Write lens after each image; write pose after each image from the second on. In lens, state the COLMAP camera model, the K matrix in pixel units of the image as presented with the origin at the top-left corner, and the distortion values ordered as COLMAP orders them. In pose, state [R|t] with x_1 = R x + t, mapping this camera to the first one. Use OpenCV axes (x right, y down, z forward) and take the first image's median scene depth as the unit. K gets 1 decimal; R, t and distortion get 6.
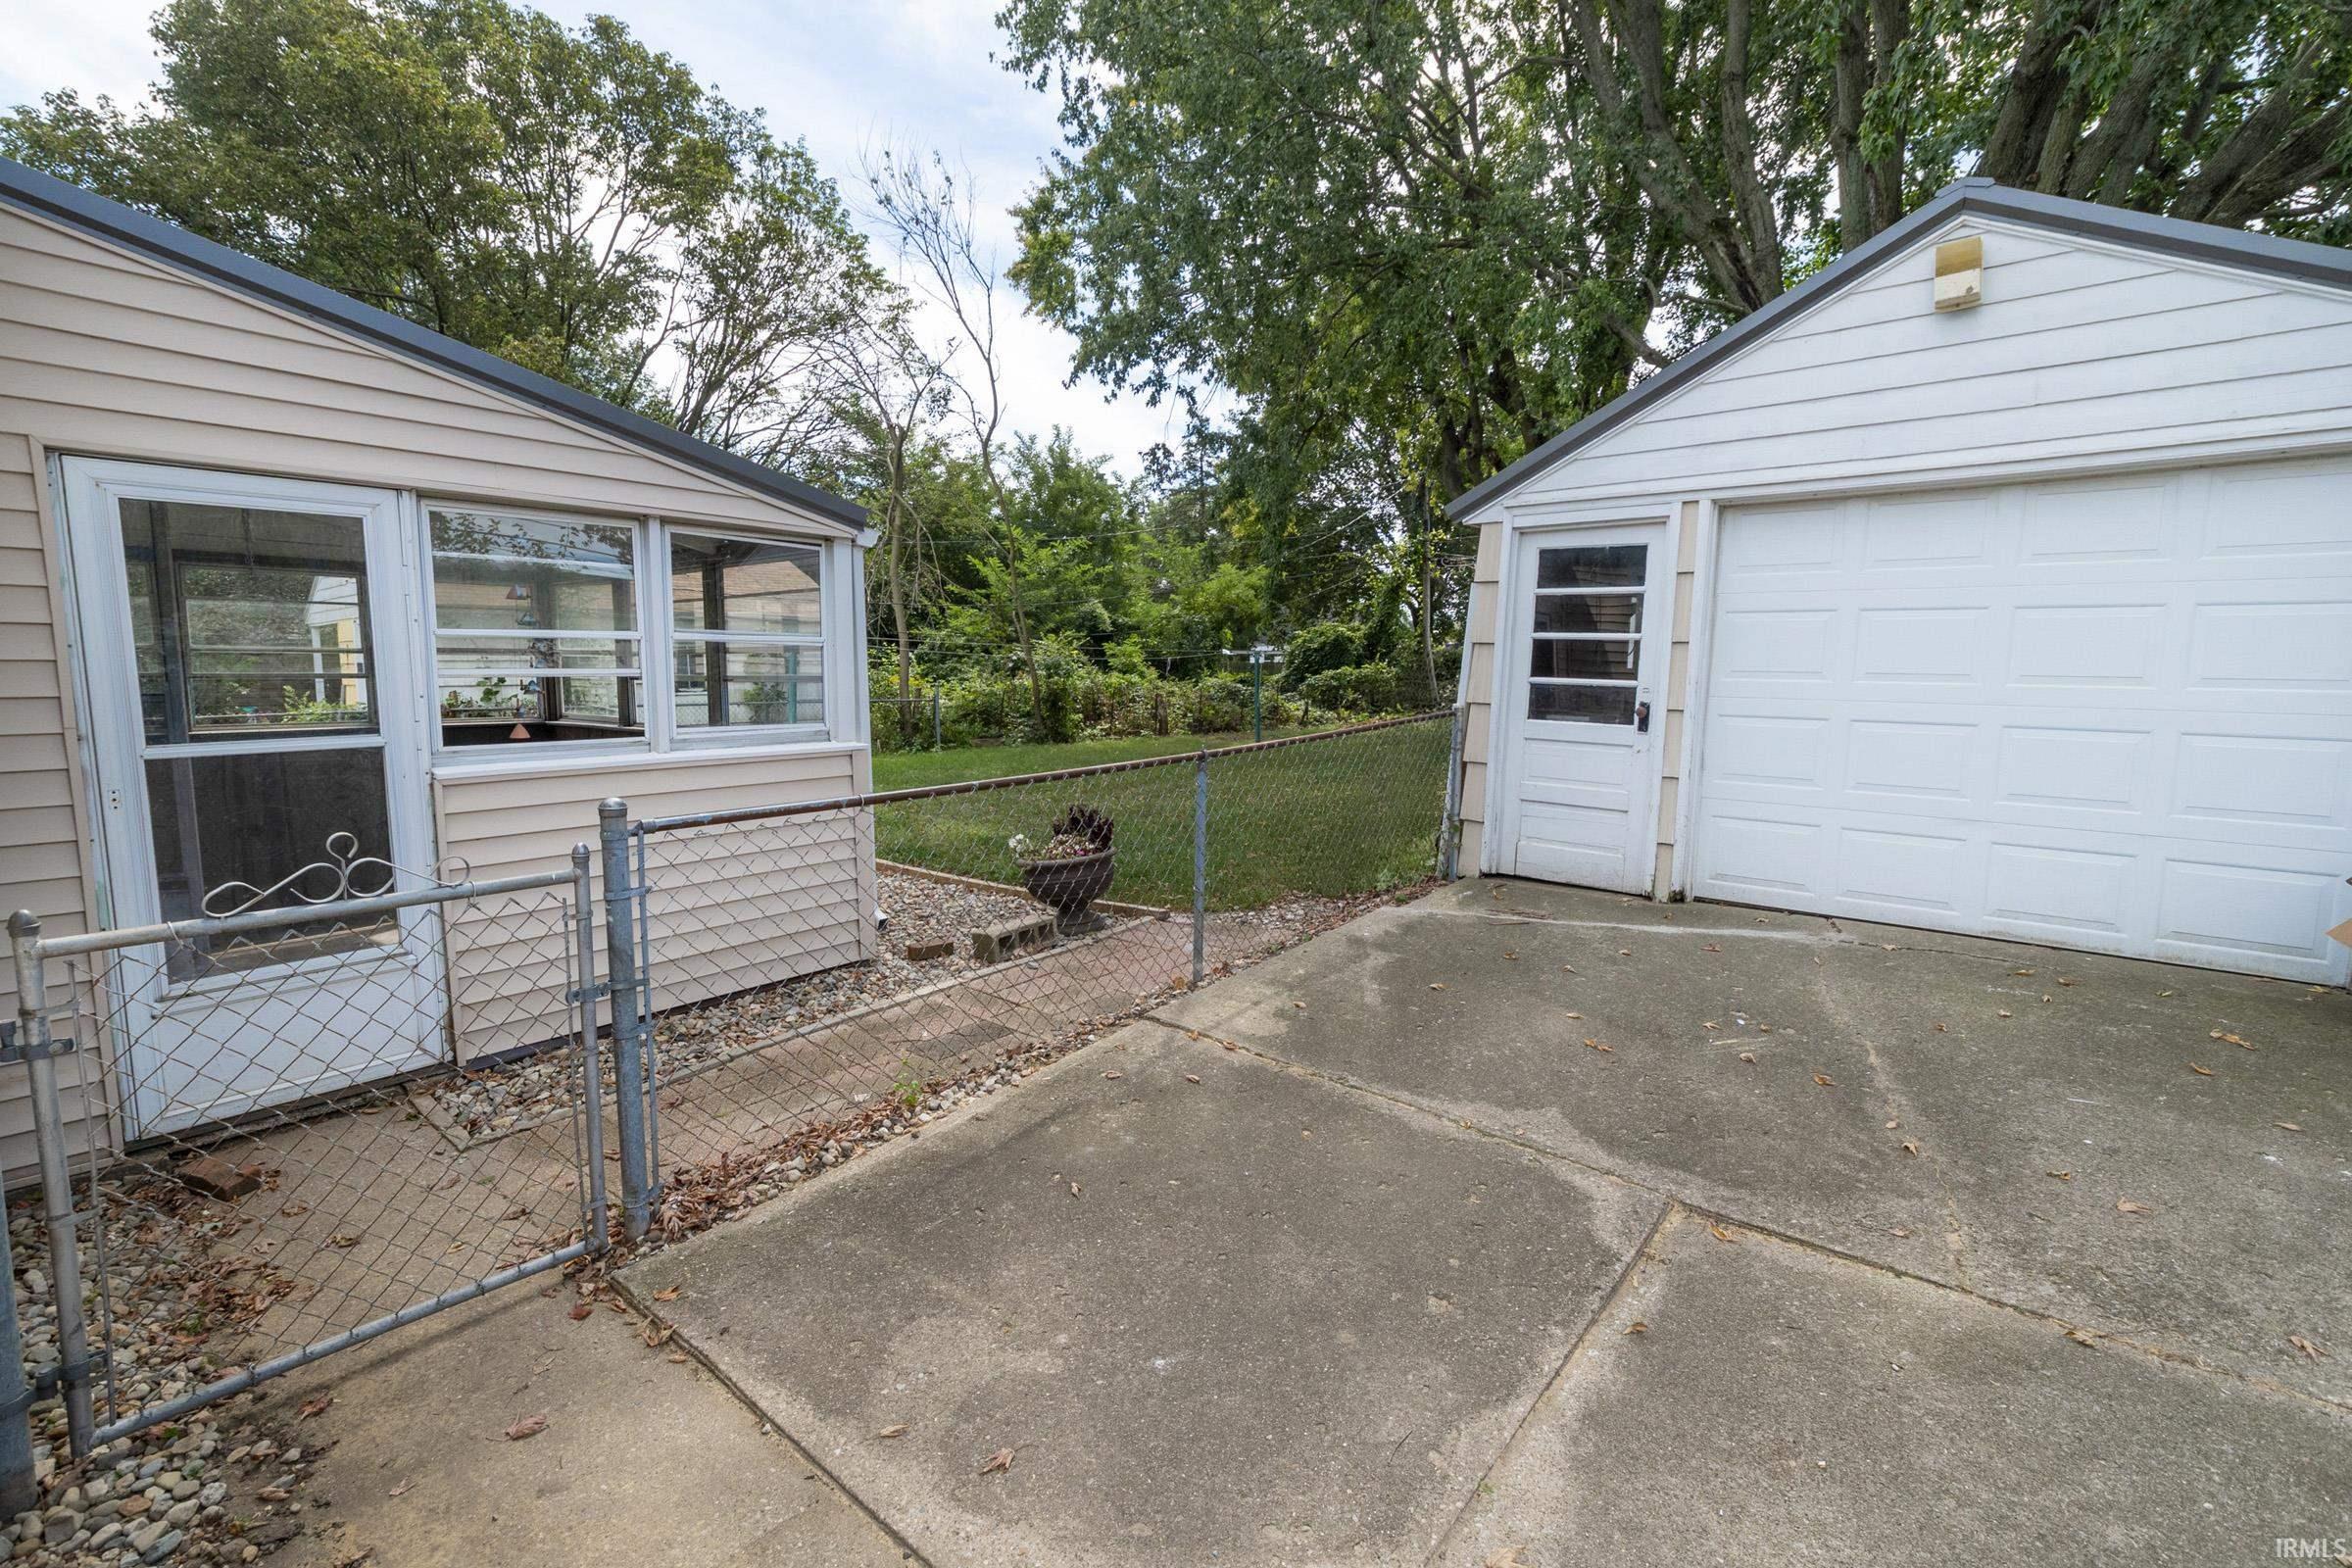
lens RADIAL K [[1037.8, 0, 1154.7], [0, 1037.8, 770.7], [0, 0, 1]] dist [-0.000073, -0.006478]
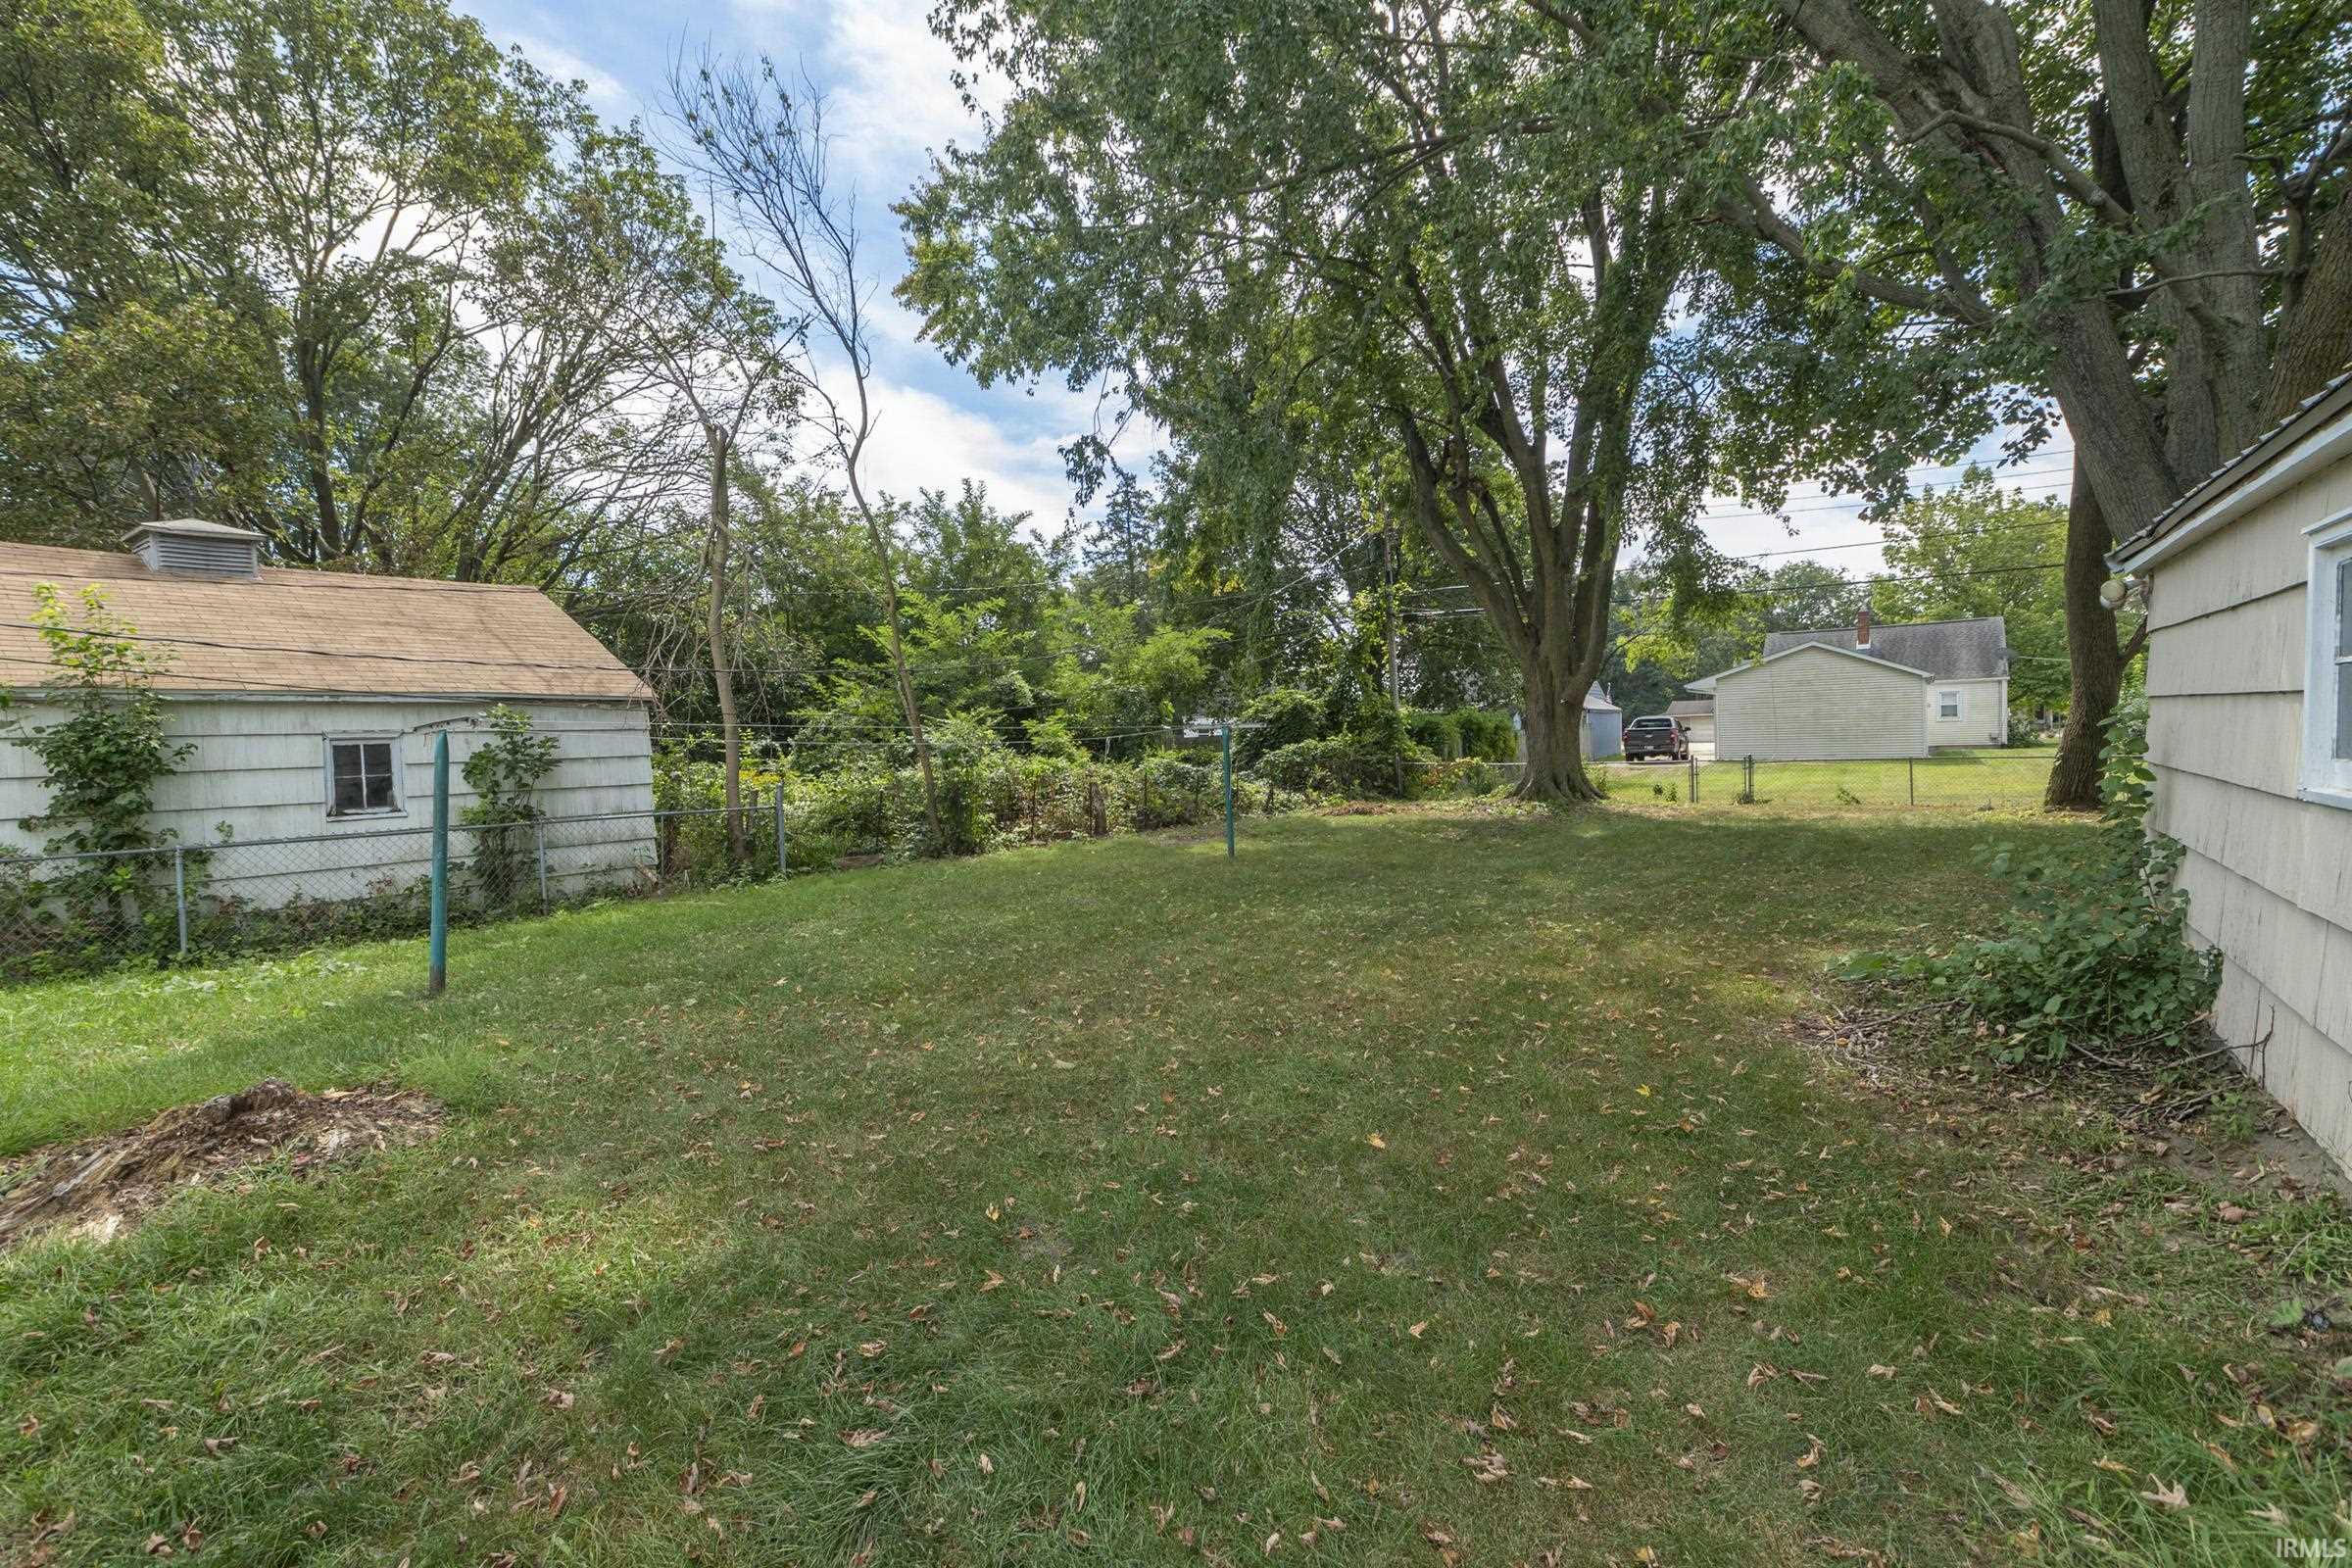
lens RADIAL K [[1020.1, 0, 1158.8], [0, 1020.1, 776.8], [0, 0, 1]] dist [0.000953, 0.000091]
pose [[0.996855, -0.032766, 0.072156, -0.001775], [0.037403, 0.997257, -0.063878, -0.022451], [-0.069865, 0.066376, 0.995346, 0.189396]]
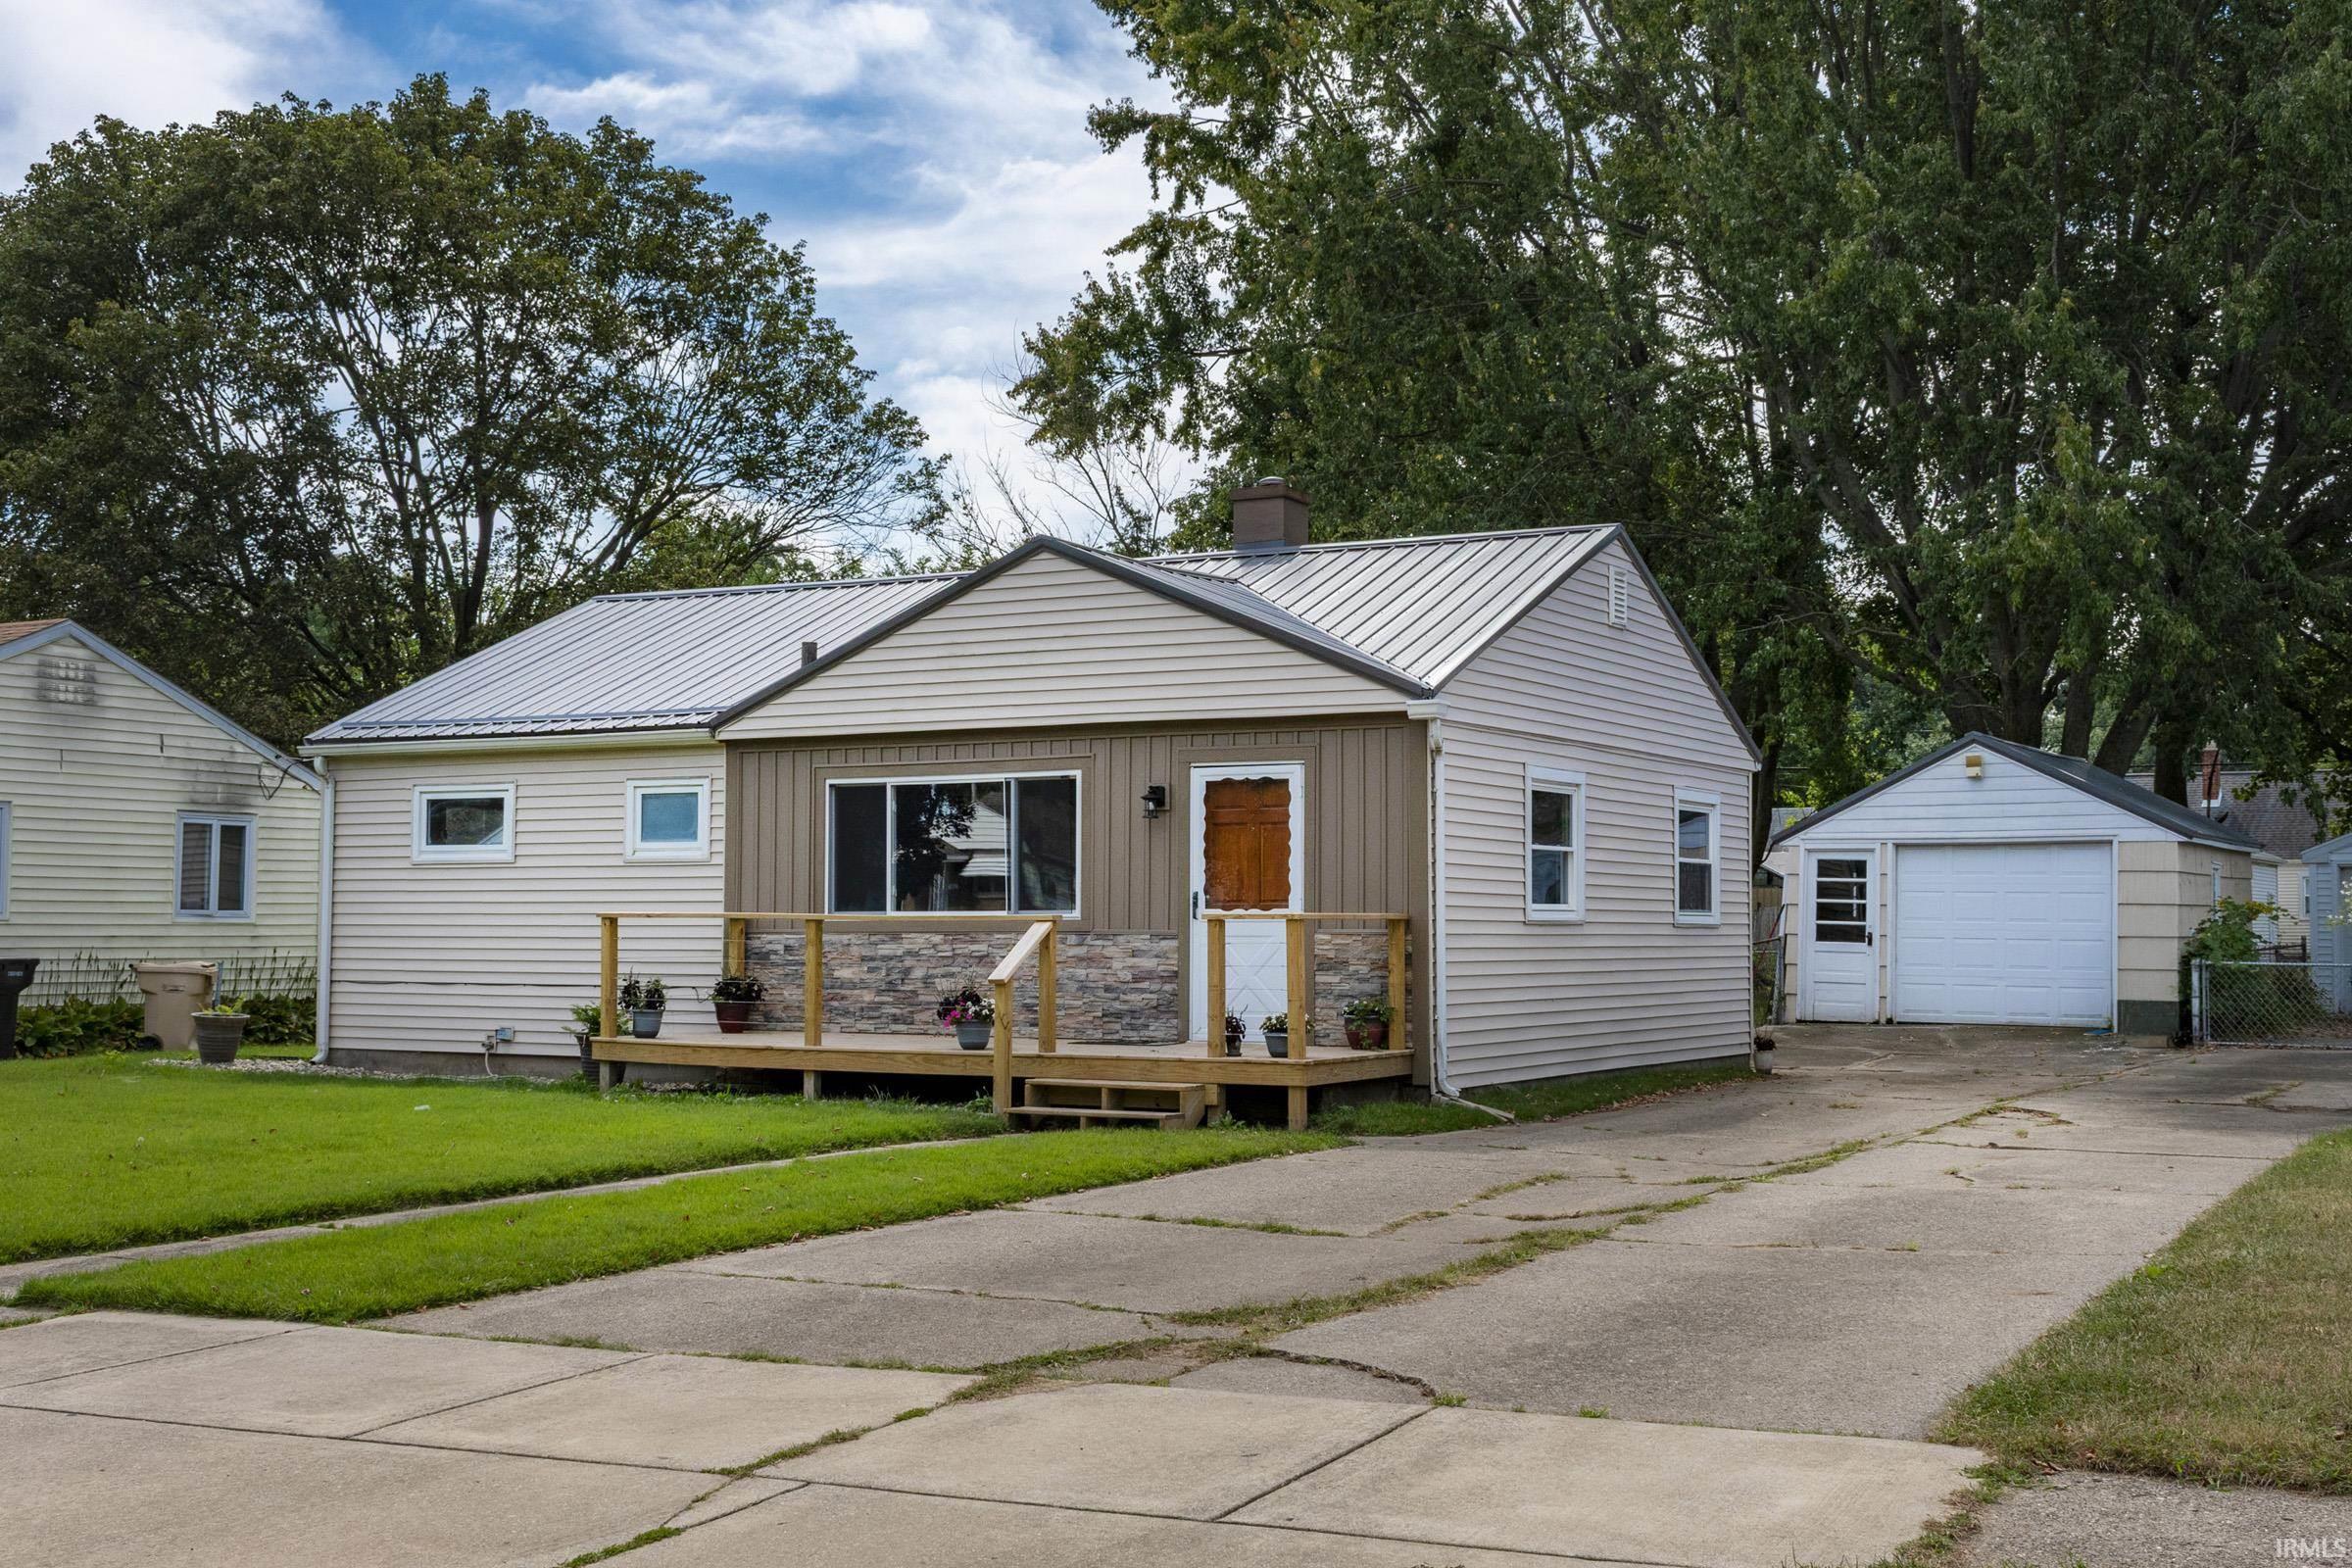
lens RADIAL K [[2675.9, 0, 1170.1], [0, 2675.9, 786.1], [0, 0, 1]] dist [0.003422, 0.035299]
pose [[0.978170, 0.012705, 0.207417, -0.443402], [0.019075, 0.988426, -0.150502, 0.093298], [-0.206928, 0.151173, 0.966606, -0.867294]]
